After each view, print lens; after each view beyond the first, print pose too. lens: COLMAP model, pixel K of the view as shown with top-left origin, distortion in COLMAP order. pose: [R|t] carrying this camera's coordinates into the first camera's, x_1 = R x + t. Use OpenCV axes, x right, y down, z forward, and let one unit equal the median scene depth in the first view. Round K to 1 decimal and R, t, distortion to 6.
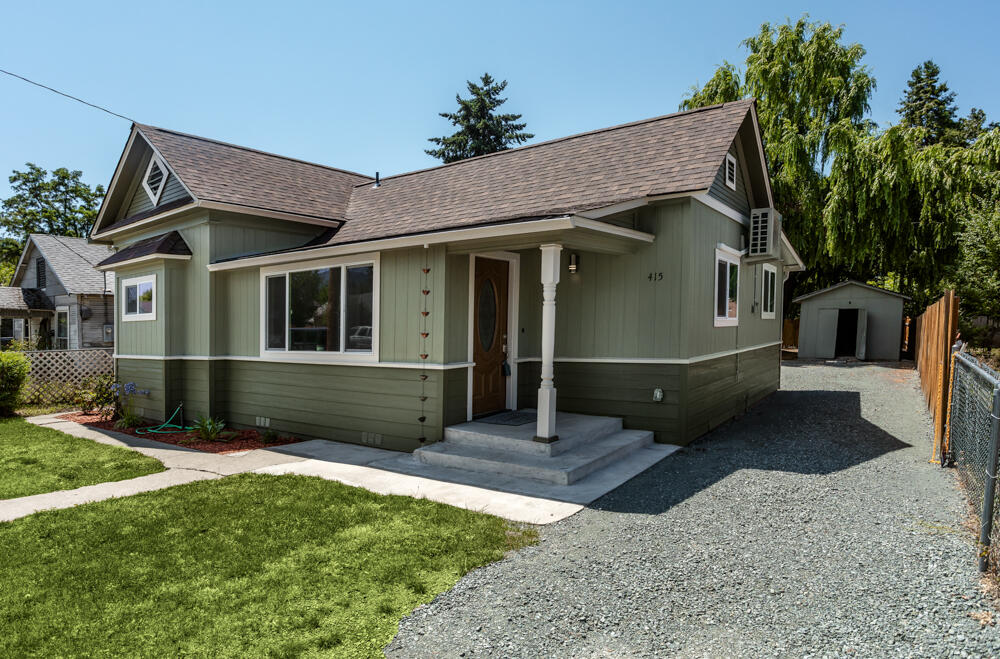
lens RADIAL K [[558.5, 0, 498.6], [0, 558.5, 356.3], [0, 0, 1]] dist [-0.000559, -0.000059]
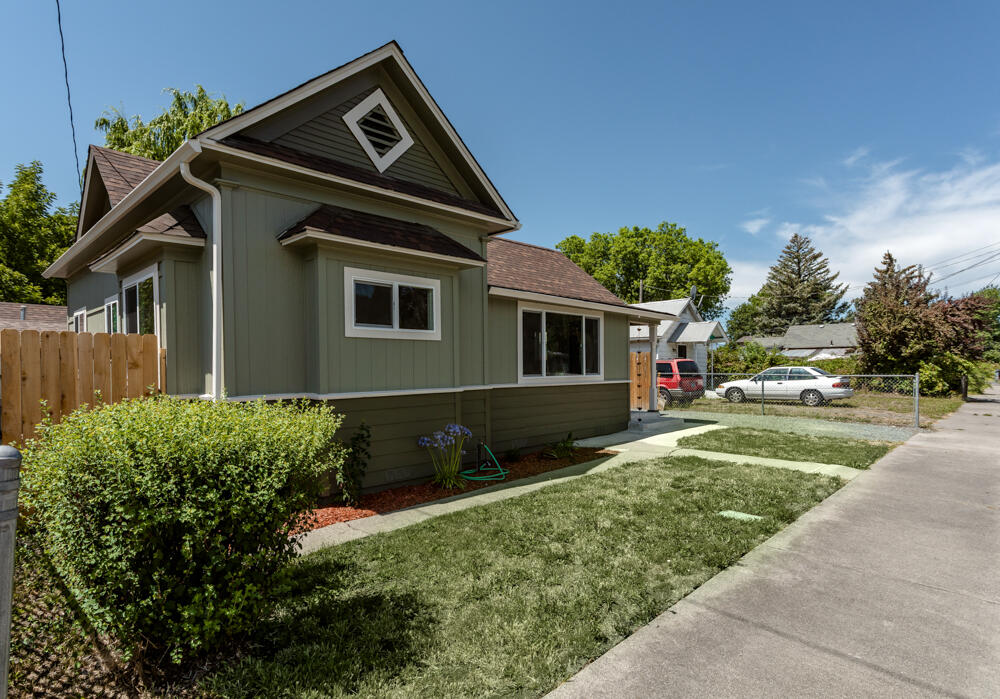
lens RADIAL K [[535.7, 0, 502.8], [0, 535.7, 369.5], [0, 0, 1]] dist [0.000347, 0.000141]
pose [[0.138184, -0.003279, 0.990401, -1.533542], [0.037188, 0.999307, -0.001880, -0.025223], [-0.989708, 0.037091, 0.138210, 0.932745]]
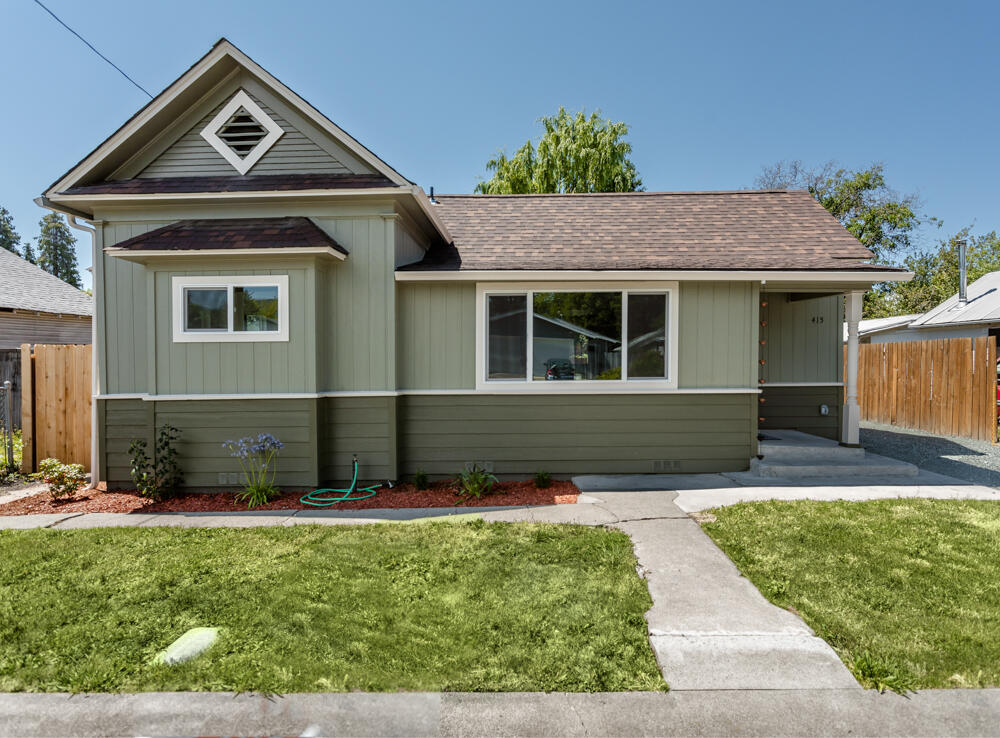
lens RADIAL K [[540.1, 0, 500.0], [0, 540.1, 369.0], [0, 0, 1]] dist [0.002772, 0.000260]
pose [[0.816553, -0.013488, 0.577113, -0.912057], [0.024296, 0.999644, -0.011014, -0.020108], [-0.576759, 0.023015, 0.816590, 0.332370]]
